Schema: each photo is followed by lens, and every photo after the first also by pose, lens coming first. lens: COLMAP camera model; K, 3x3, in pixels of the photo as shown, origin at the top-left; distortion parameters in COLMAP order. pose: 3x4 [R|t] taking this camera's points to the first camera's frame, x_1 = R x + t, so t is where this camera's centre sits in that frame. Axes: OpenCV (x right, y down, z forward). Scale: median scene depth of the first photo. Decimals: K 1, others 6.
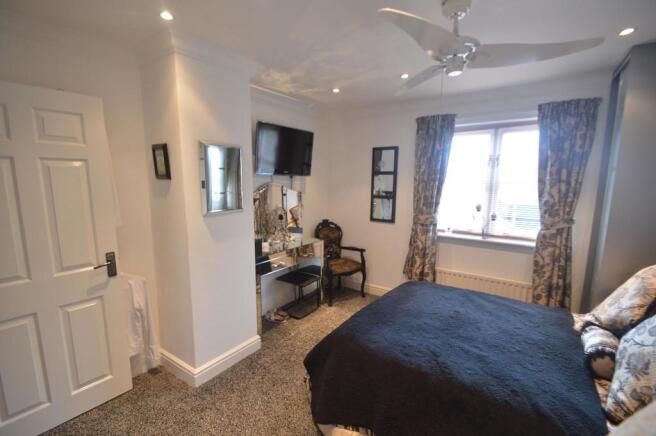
lens RADIAL K [[292.8, 0, 328.7], [0, 292.8, 222.7], [0, 0, 1]] dist [-0.000881, -0.000881]
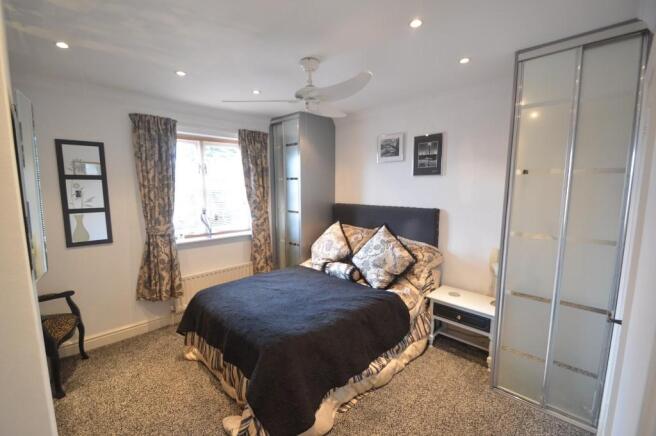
lens RADIAL K [[292.8, 0, 328.5], [0, 292.8, 218.4], [0, 0, 1]] dist [-0.000881, -0.000881]
pose [[0.164582, -0.122252, 0.978758, -0.502619], [0.143569, 0.984691, 0.098852, -0.064974], [-0.975859, 0.124251, 0.179614, 0.352068]]
